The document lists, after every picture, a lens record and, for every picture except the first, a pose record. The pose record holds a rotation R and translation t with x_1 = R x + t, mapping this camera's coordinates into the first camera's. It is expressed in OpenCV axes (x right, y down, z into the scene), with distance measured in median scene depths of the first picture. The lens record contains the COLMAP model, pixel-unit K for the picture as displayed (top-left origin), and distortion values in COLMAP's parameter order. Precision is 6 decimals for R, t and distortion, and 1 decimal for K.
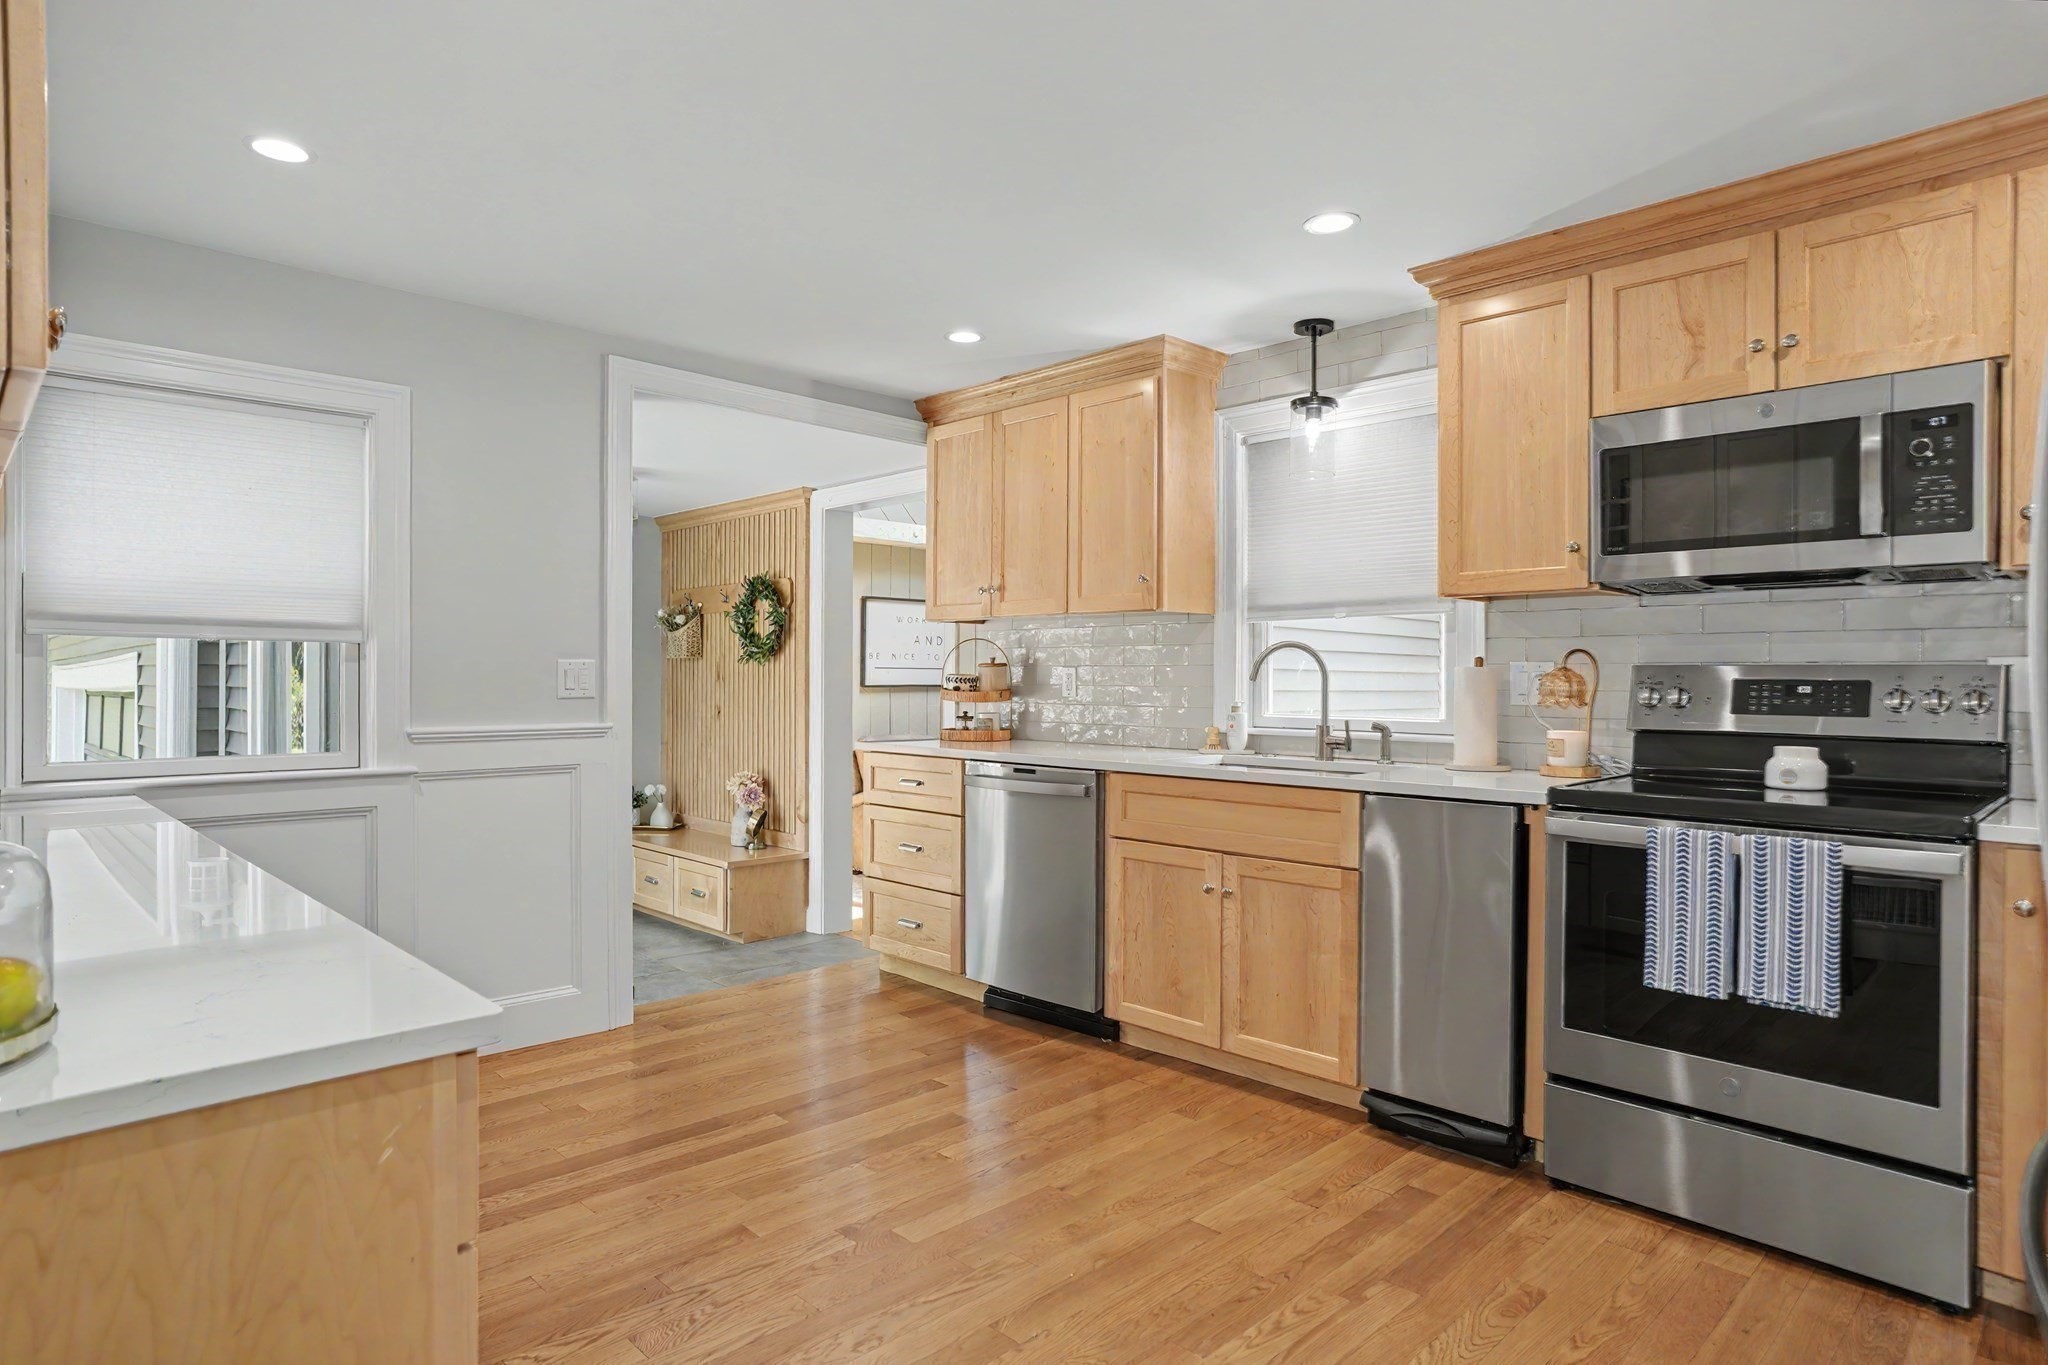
lens RADIAL K [[1135.5, 0, 1043.7], [0, 1135.5, 688.6], [0, 0, 1]] dist [-0.054873, 0.042513]
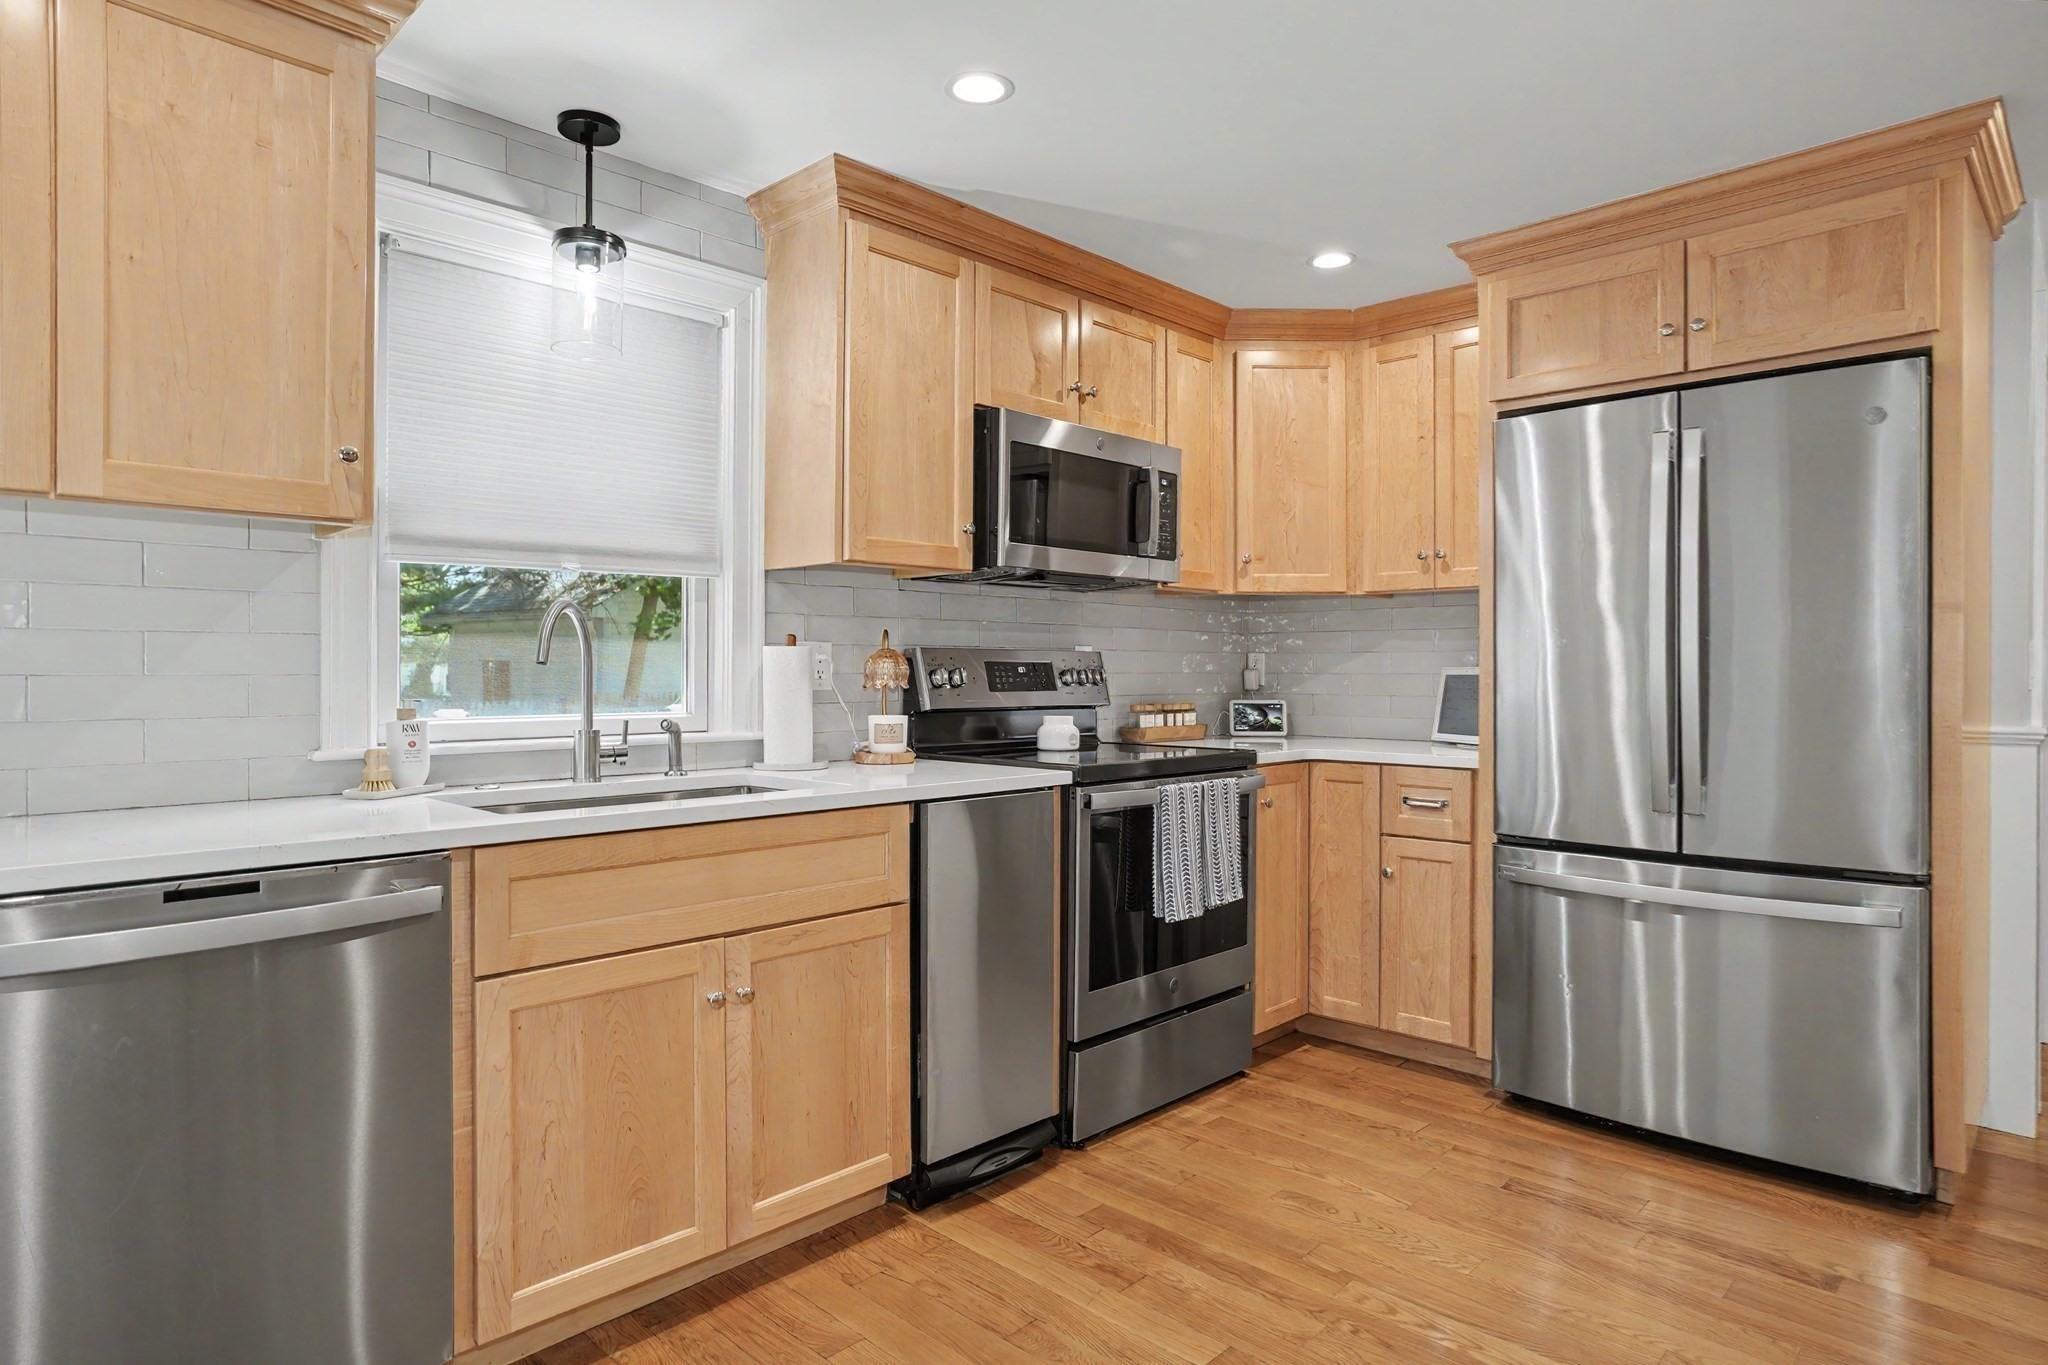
lens RADIAL K [[1157.8, 0, 993.0], [0, 1157.8, 670.9], [0, 0, 1]] dist [-0.058473, 0.045970]
pose [[-0.000553, -0.006266, 0.999980, -0.433088], [0.009284, 0.999937, 0.006270, -0.004269], [-0.999957, 0.009287, -0.000495, 0.768331]]
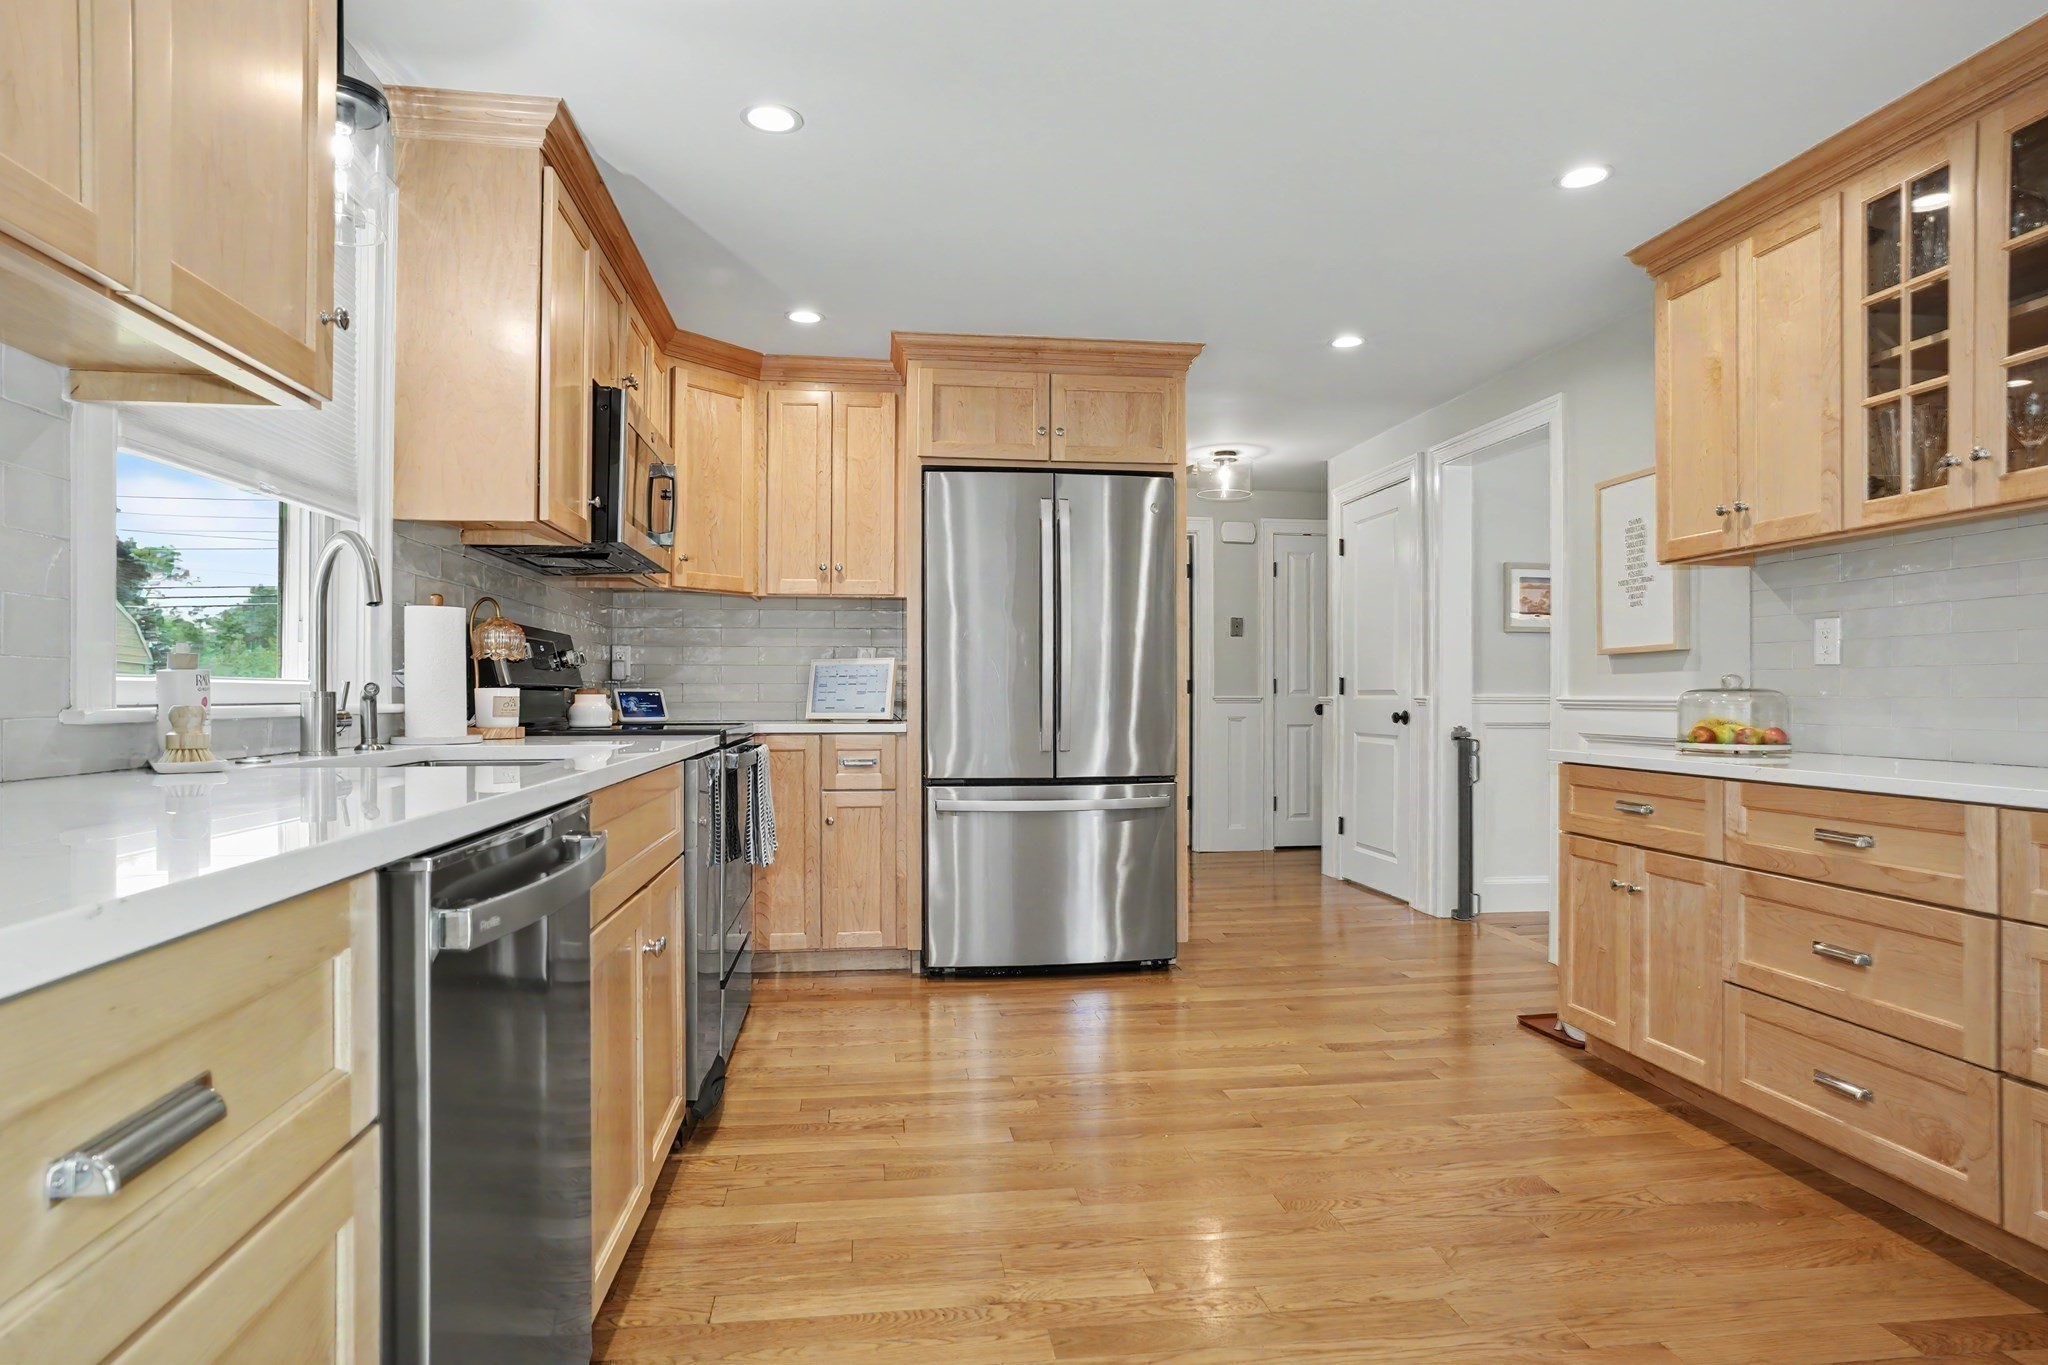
lens RADIAL K [[1135.5, 0, 1043.7], [0, 1135.5, 688.6], [0, 0, 1]] dist [-0.054873, 0.042513]
pose [[-0.800531, -0.003027, 0.599284, -0.354303], [0.001233, 0.999977, 0.006697, 0.028087], [-0.599290, 0.006100, -0.800509, 1.232386]]
